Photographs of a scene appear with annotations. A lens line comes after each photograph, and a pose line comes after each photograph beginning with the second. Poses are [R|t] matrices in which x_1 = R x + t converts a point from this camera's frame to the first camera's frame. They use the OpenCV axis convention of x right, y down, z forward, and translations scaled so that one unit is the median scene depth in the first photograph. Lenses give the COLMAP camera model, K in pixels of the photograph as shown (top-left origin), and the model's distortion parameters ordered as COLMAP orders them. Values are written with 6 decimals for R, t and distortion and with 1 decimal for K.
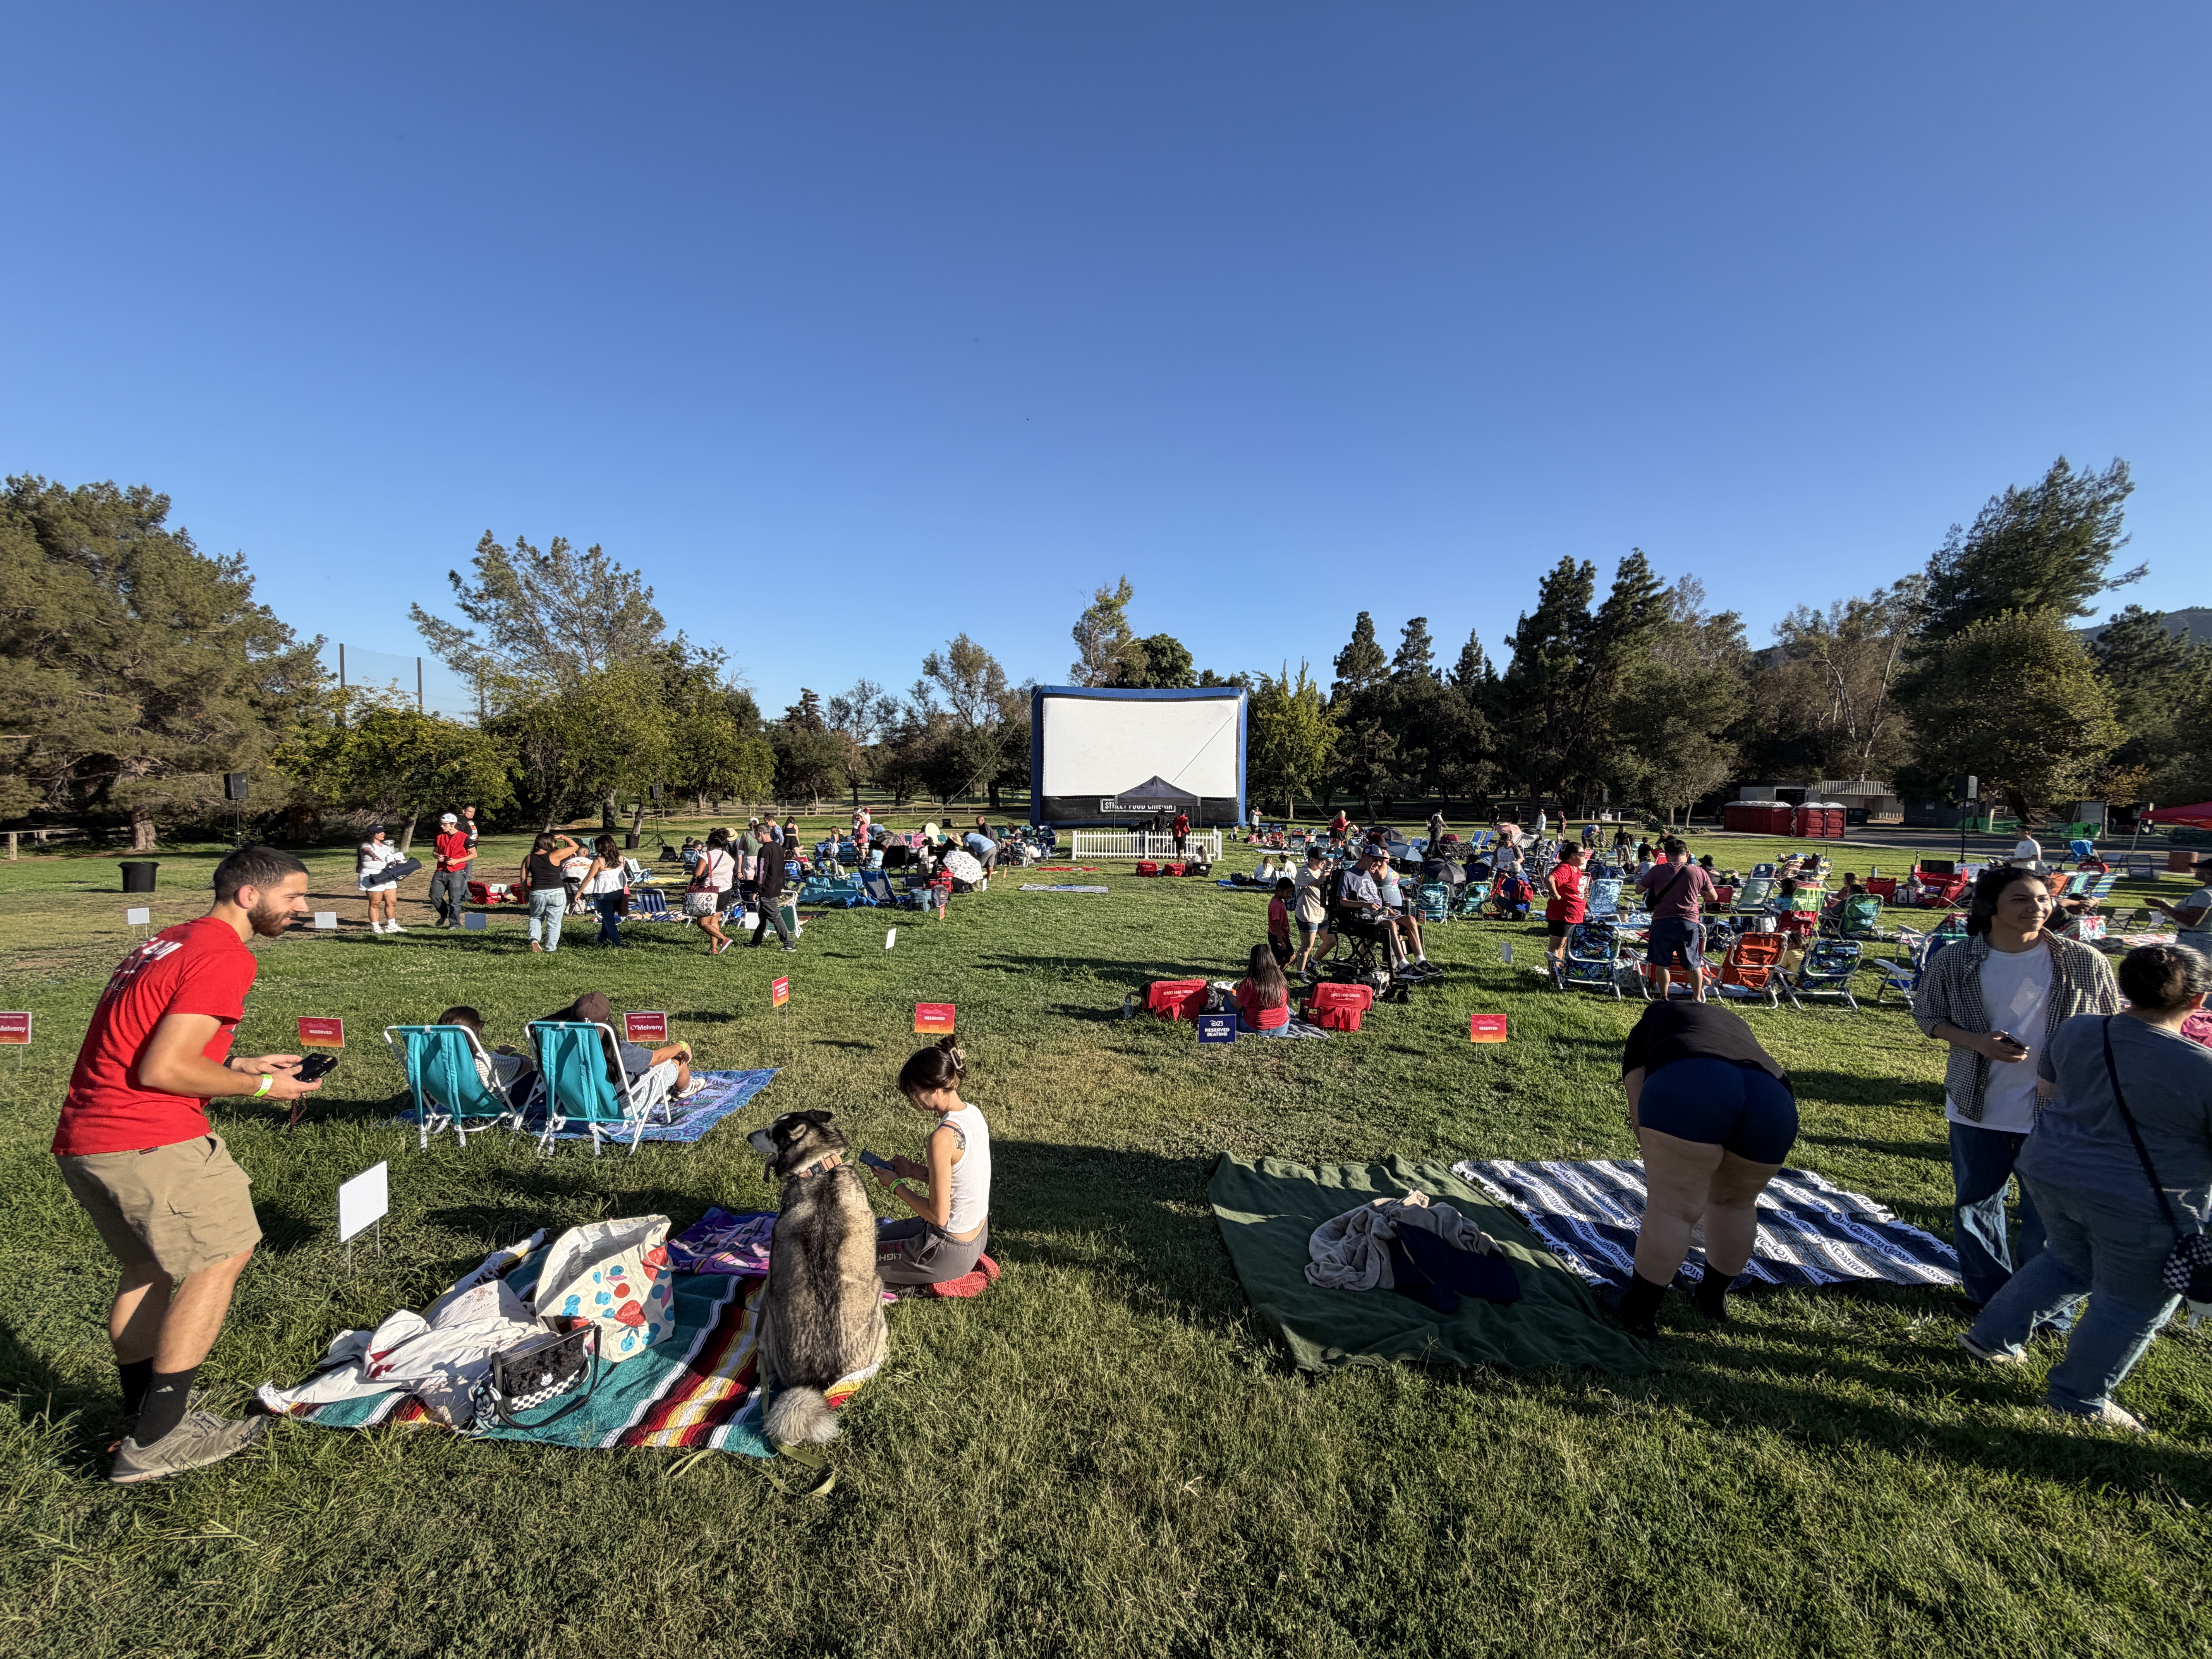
lens RADIAL K [[880.9, 0, 1105.2], [0, 880.9, 829.8], [0, 0, 1]] dist [-0.000752, -0.000807]
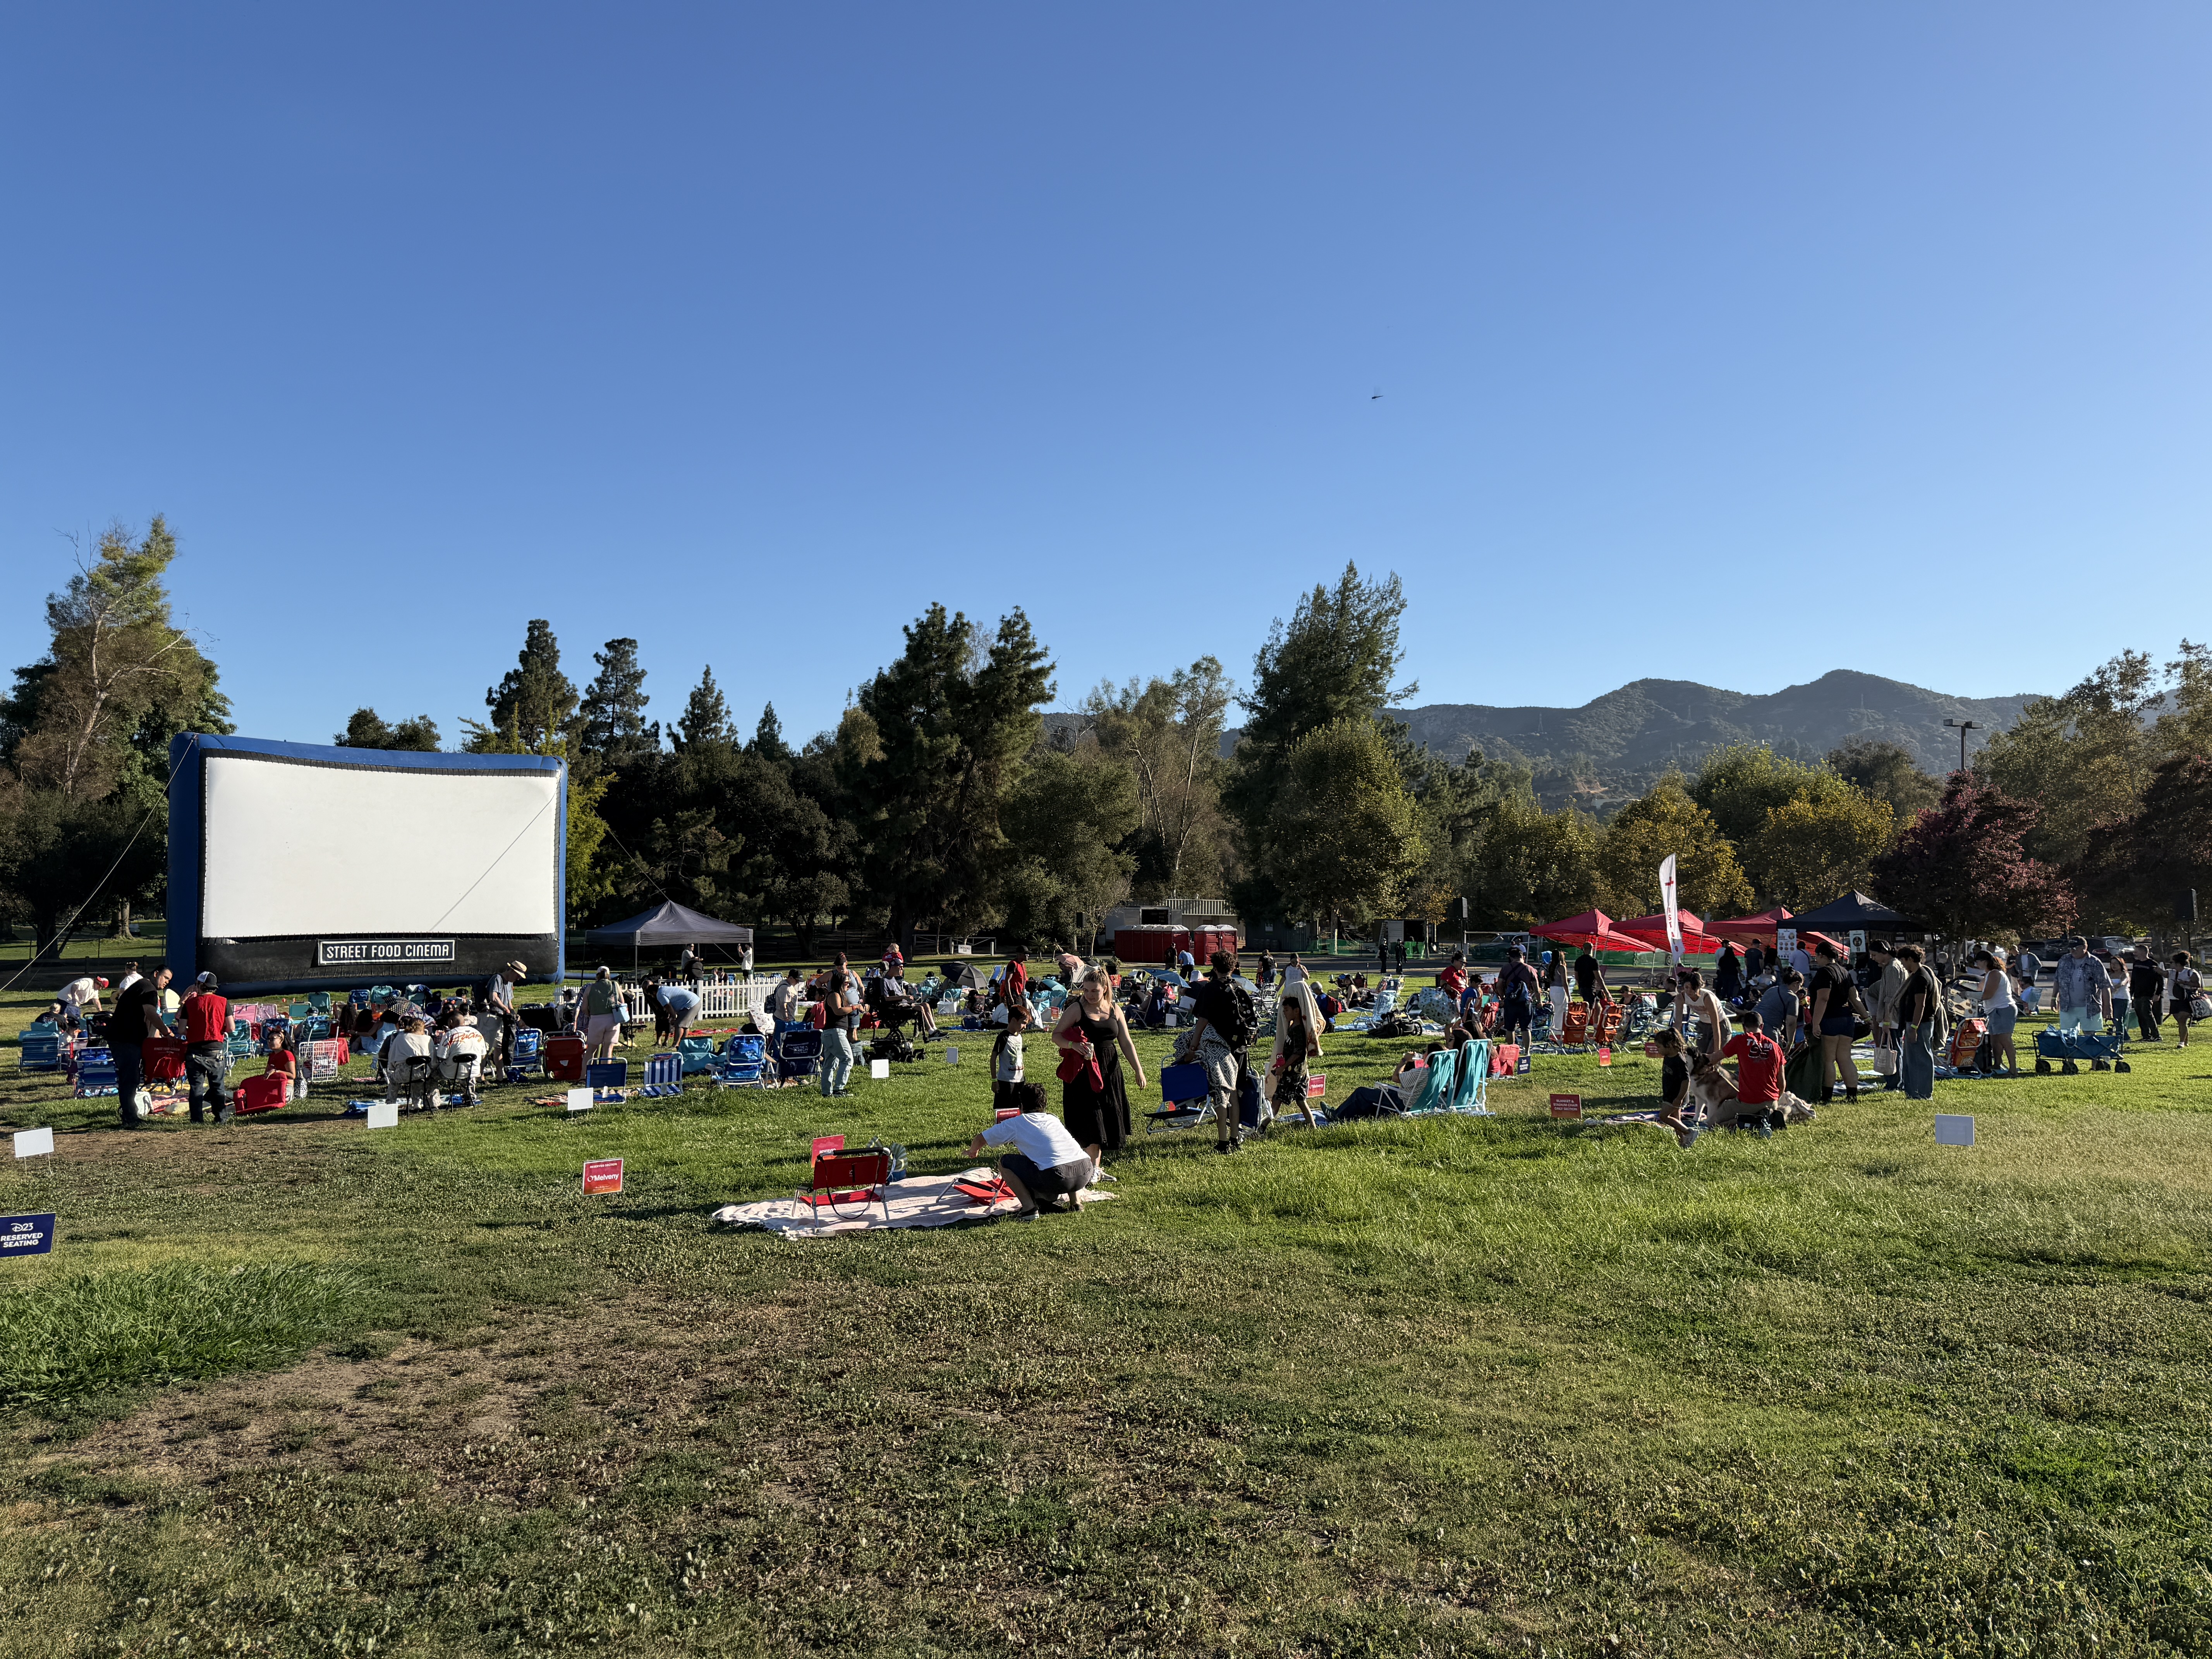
lens RADIAL K [[1581.1, 0, 1102.2], [0, 1581.1, 824.7], [0, 0, 1]] dist [0.064371, -0.069134]
pose [[0.746941, 0.025424, 0.664404, -0.272146], [0.043110, 0.995314, -0.086552, 0.001072], [-0.663491, 0.093292, 0.742345, -0.084714]]
